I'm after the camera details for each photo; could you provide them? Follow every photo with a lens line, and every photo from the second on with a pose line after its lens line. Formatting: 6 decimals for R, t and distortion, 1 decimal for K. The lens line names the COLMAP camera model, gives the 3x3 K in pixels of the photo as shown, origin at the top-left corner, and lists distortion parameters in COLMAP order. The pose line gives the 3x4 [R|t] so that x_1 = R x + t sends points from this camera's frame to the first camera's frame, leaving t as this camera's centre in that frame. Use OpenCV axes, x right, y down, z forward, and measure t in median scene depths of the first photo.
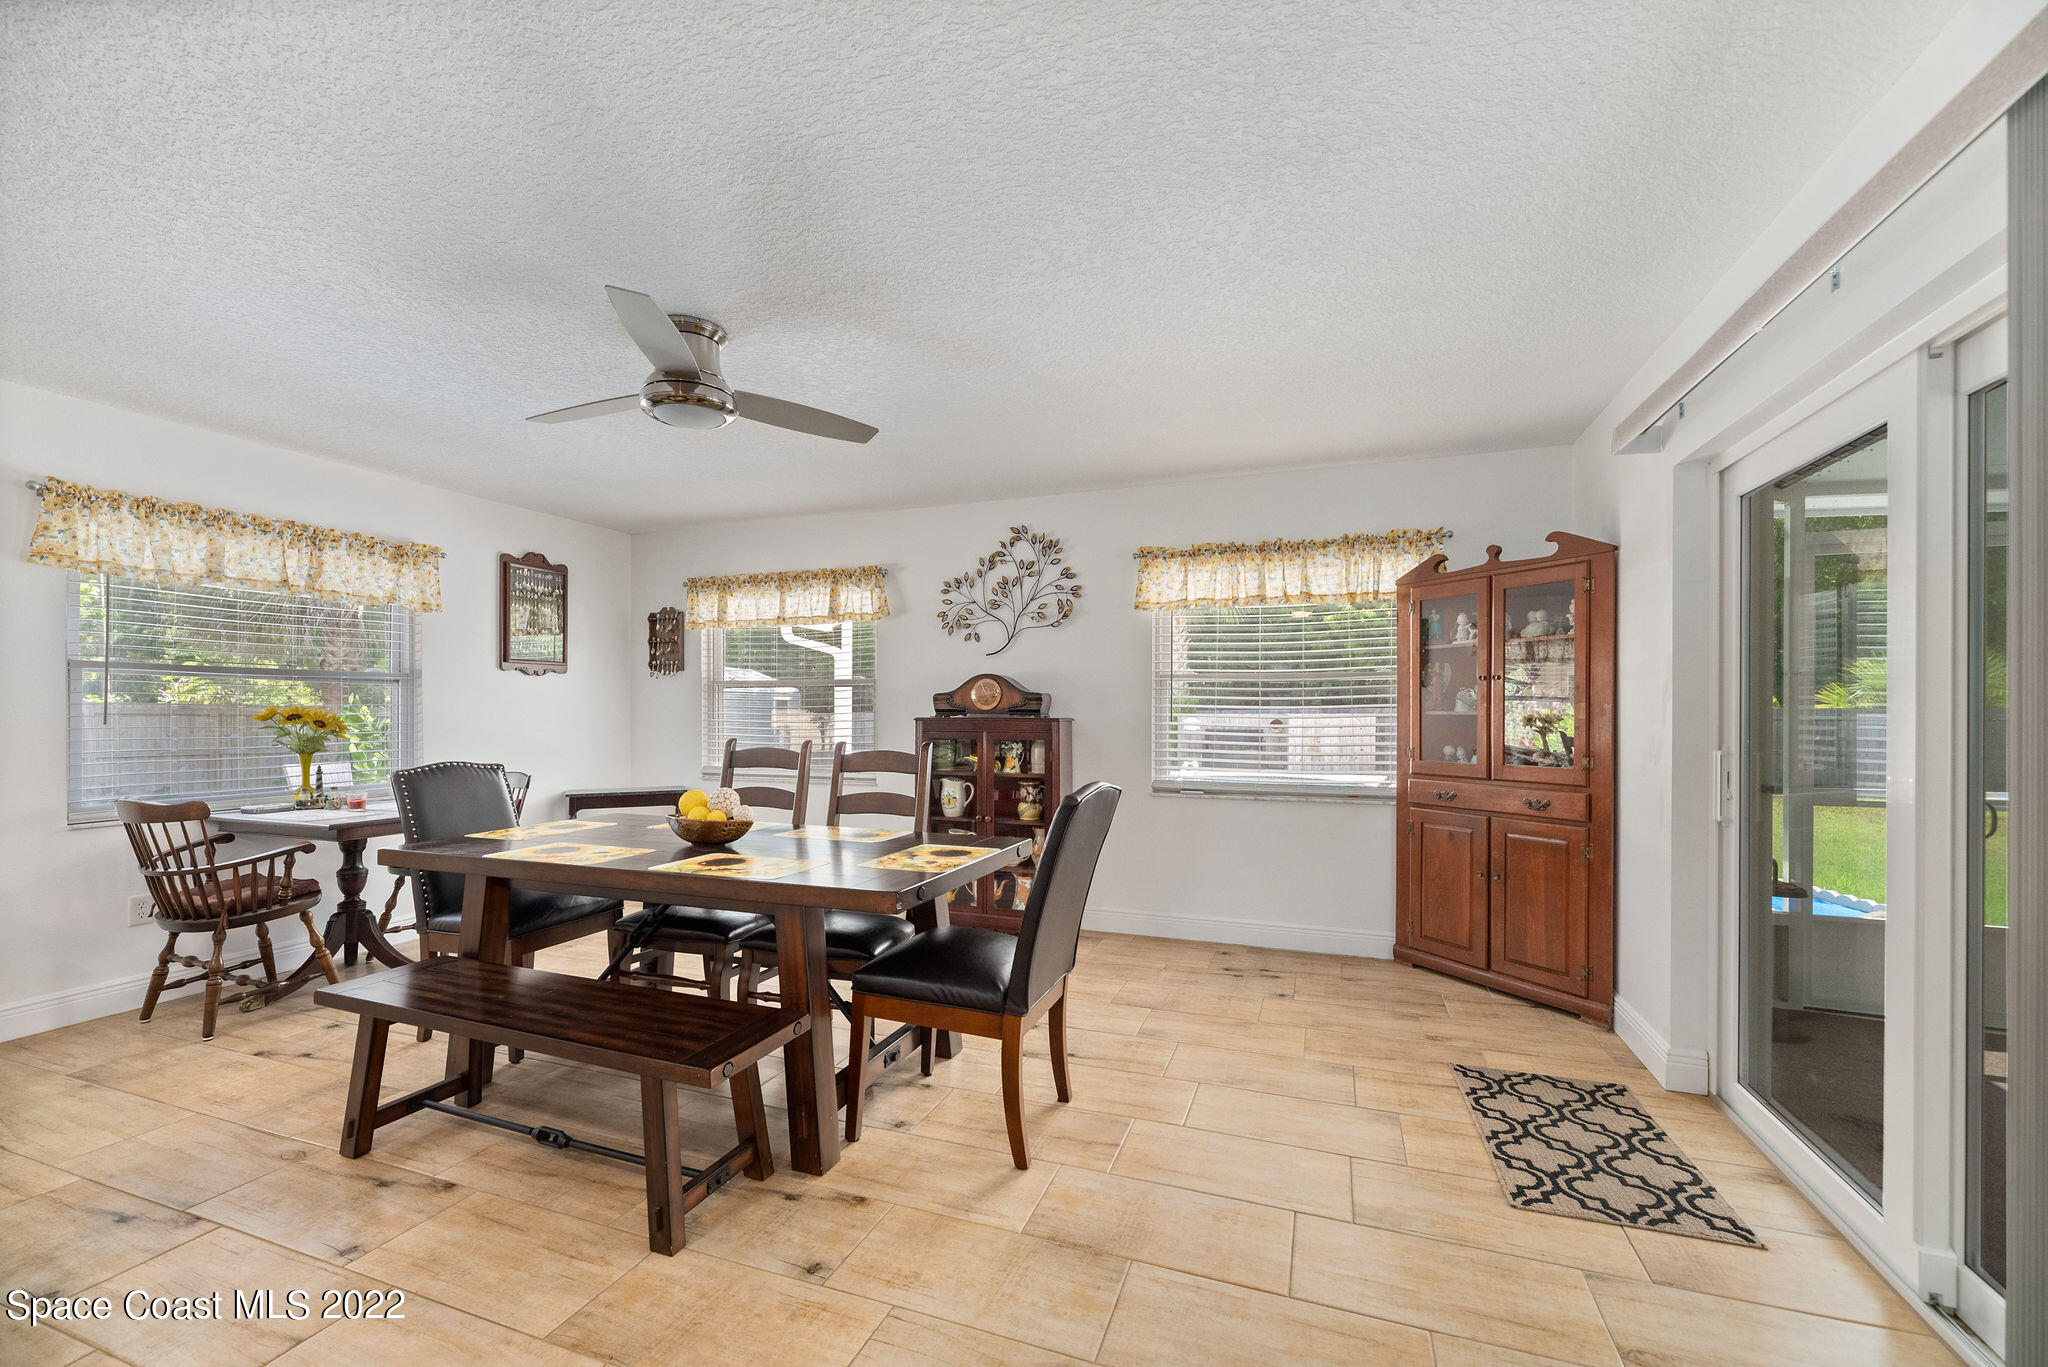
lens RADIAL K [[825.1, 0, 1032.3], [0, 825.1, 705.9], [0, 0, 1]] dist [-0.000369, 0.000079]
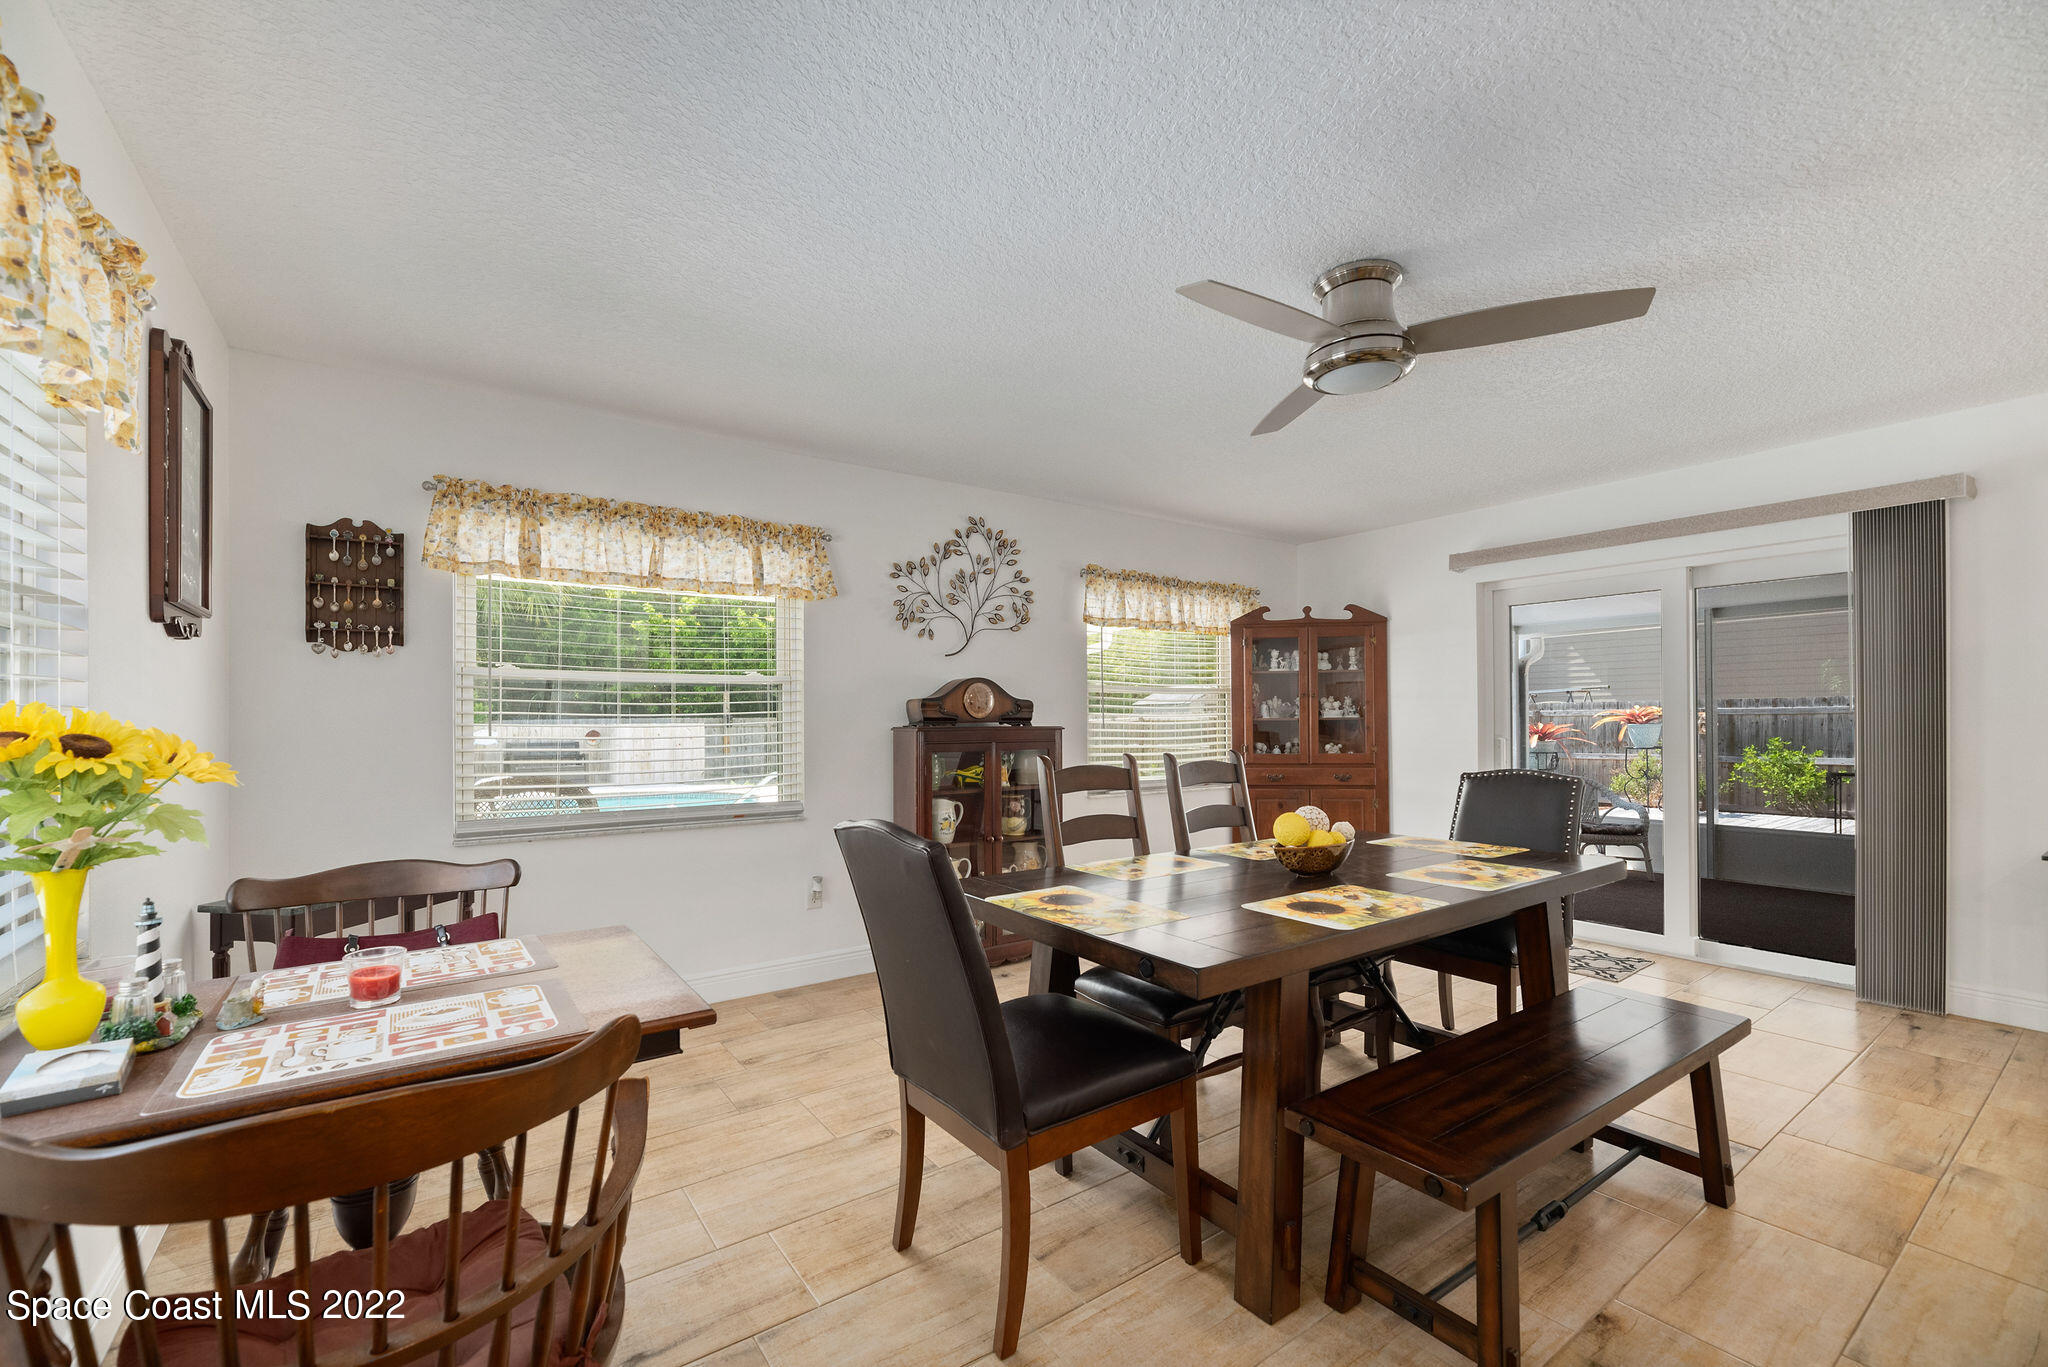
lens RADIAL K [[825.1, 0, 995.9], [0, 825.1, 720.0], [0, 0, 1]] dist [-0.000369, 0.000079]
pose [[0.583423, -0.003053, 0.812162, -0.746511], [-0.000042, 0.999993, 0.003789, 0.003539], [-0.812168, -0.002245, 0.583419, 0.448788]]
